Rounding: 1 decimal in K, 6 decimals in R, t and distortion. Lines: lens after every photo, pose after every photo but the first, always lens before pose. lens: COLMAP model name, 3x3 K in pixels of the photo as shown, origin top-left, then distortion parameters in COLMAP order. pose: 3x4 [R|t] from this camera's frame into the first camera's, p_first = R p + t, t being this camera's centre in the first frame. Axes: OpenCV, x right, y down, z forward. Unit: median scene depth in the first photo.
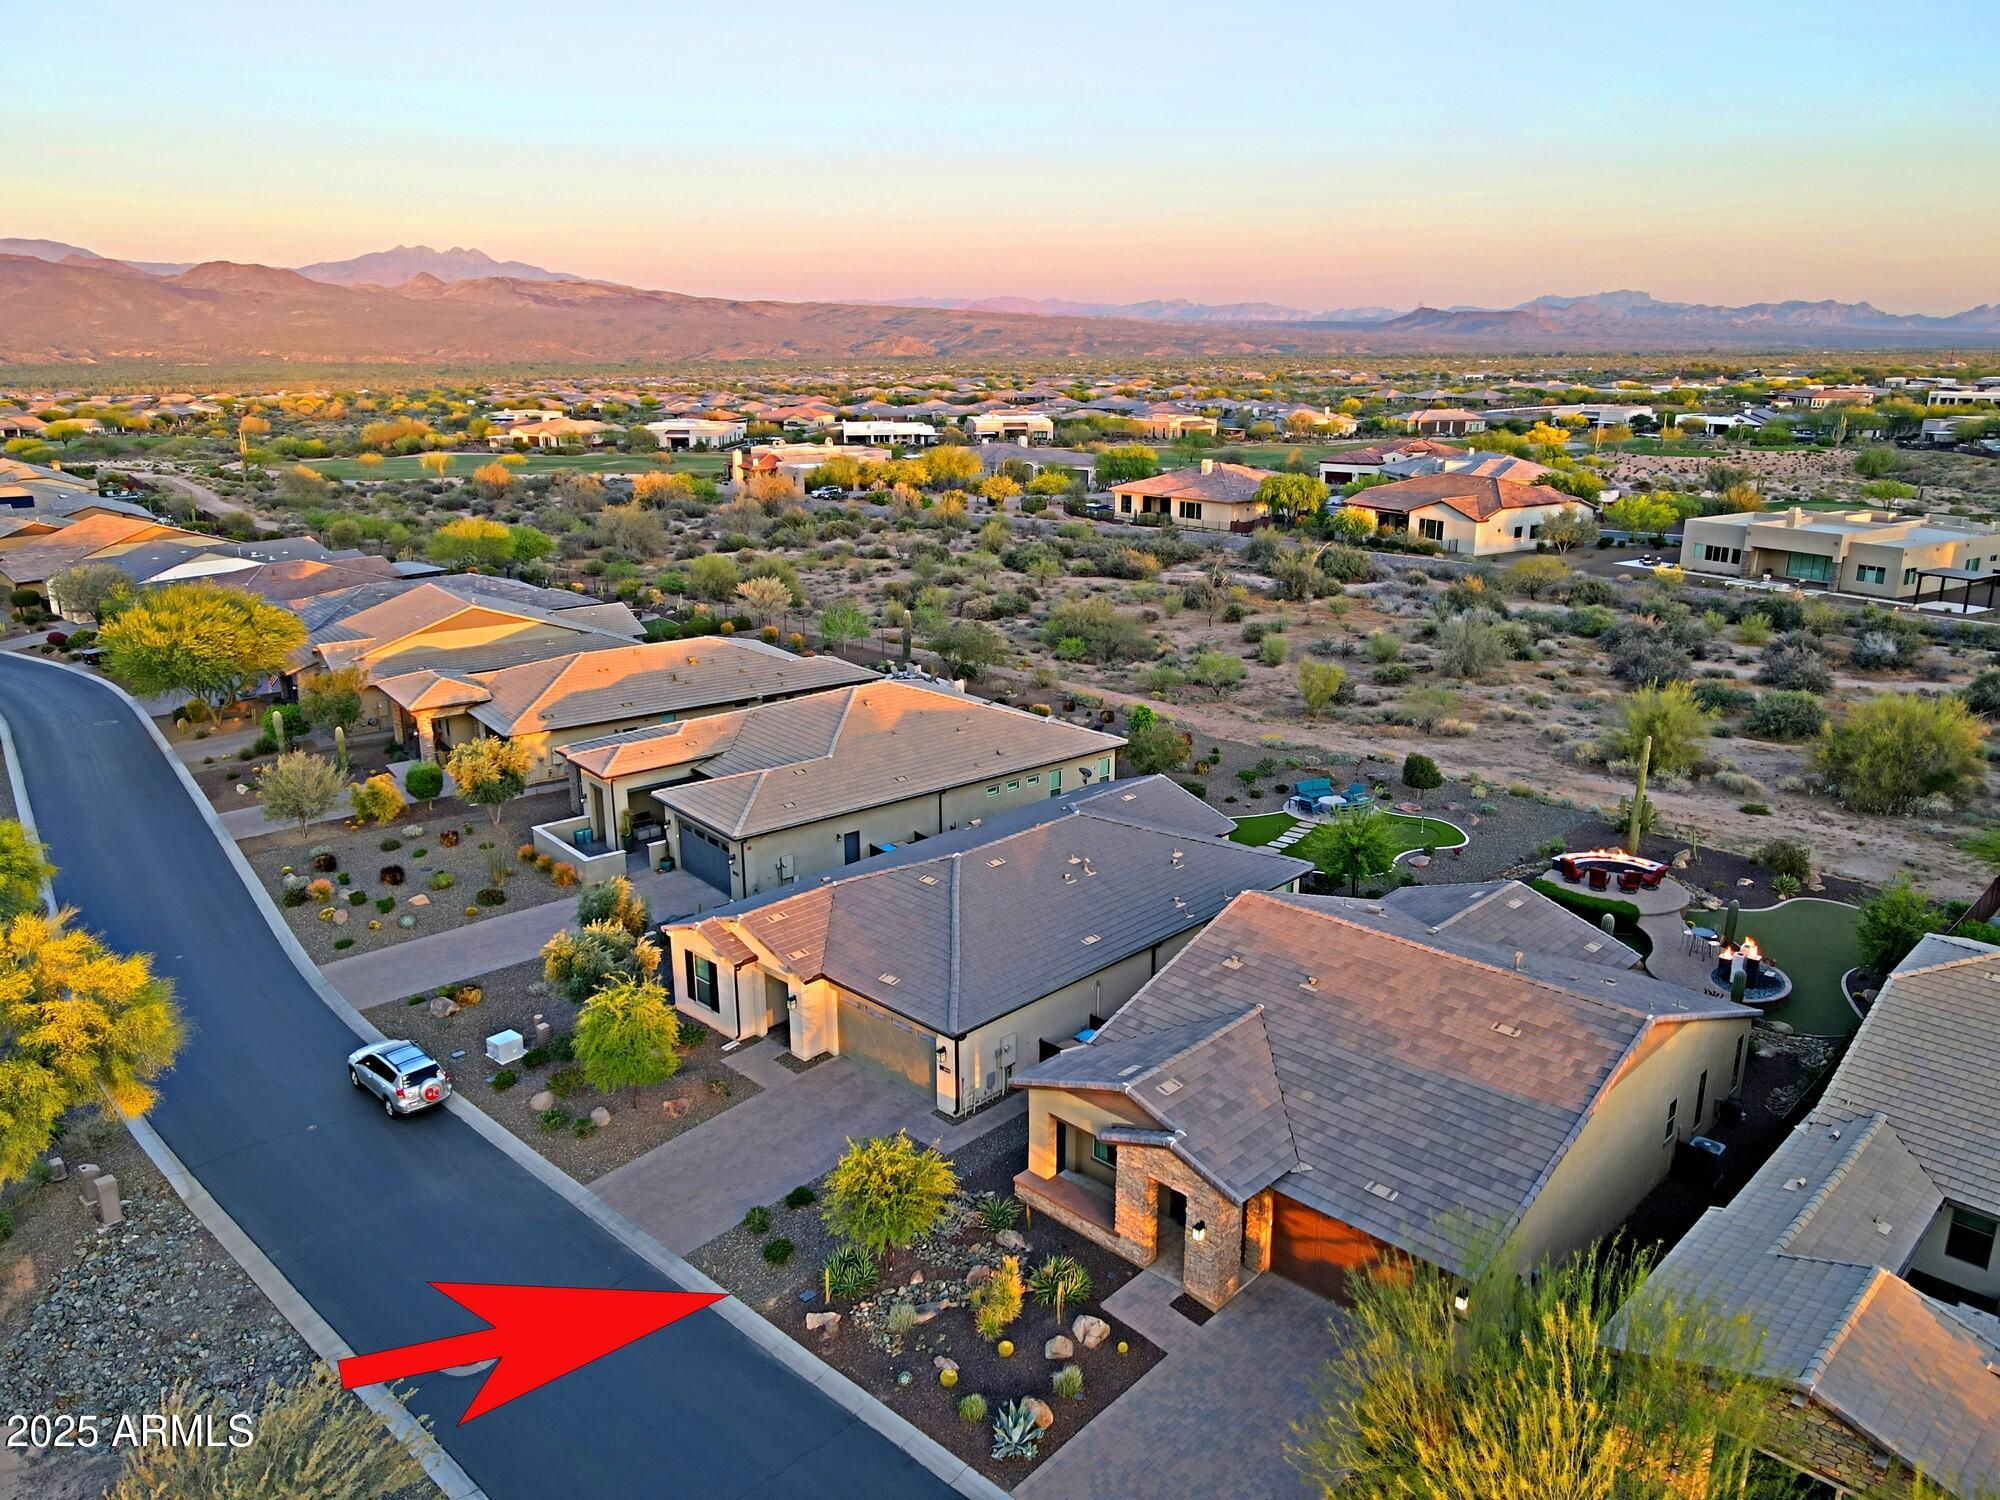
lens RADIAL K [[1471.3, 0, 1004.5], [0, 1471.3, 747.5], [0, 0, 1]] dist [0.013141, 0.005726]
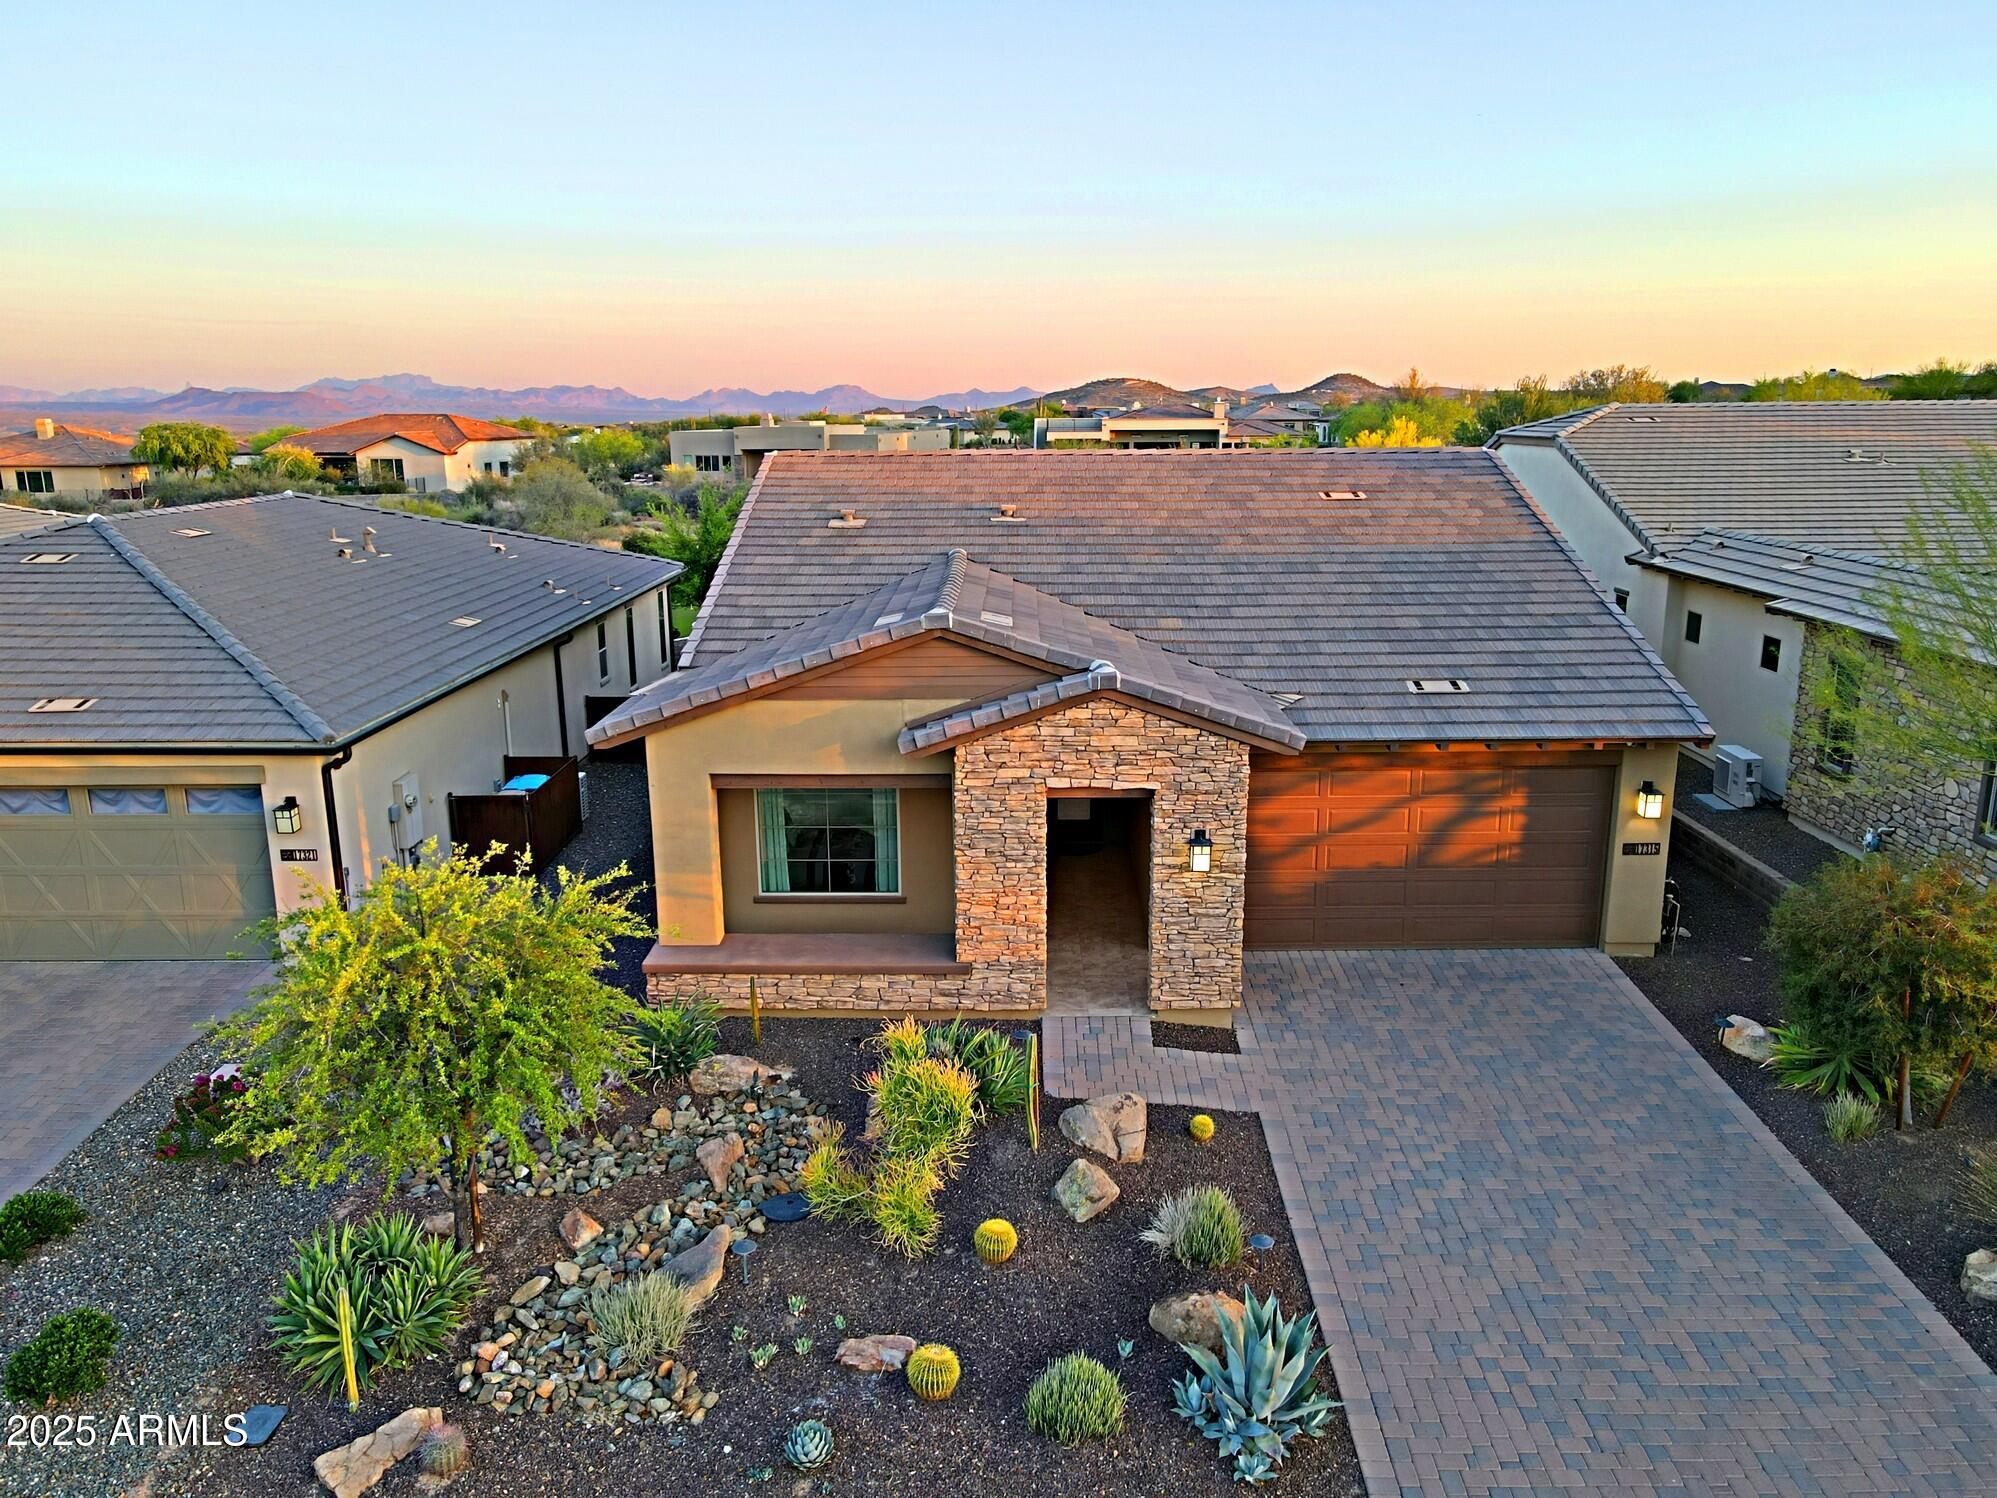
lens RADIAL K [[1469.1, 0, 1003.0], [0, 1469.1, 746.5], [0, 0, 1]] dist [0.013141, 0.005726]
pose [[0.728122, -0.161854, 0.666065, -0.117067], [0.196059, 0.980301, 0.023888, 0.151629], [-0.656810, 0.113194, 0.745511, 0.386701]]
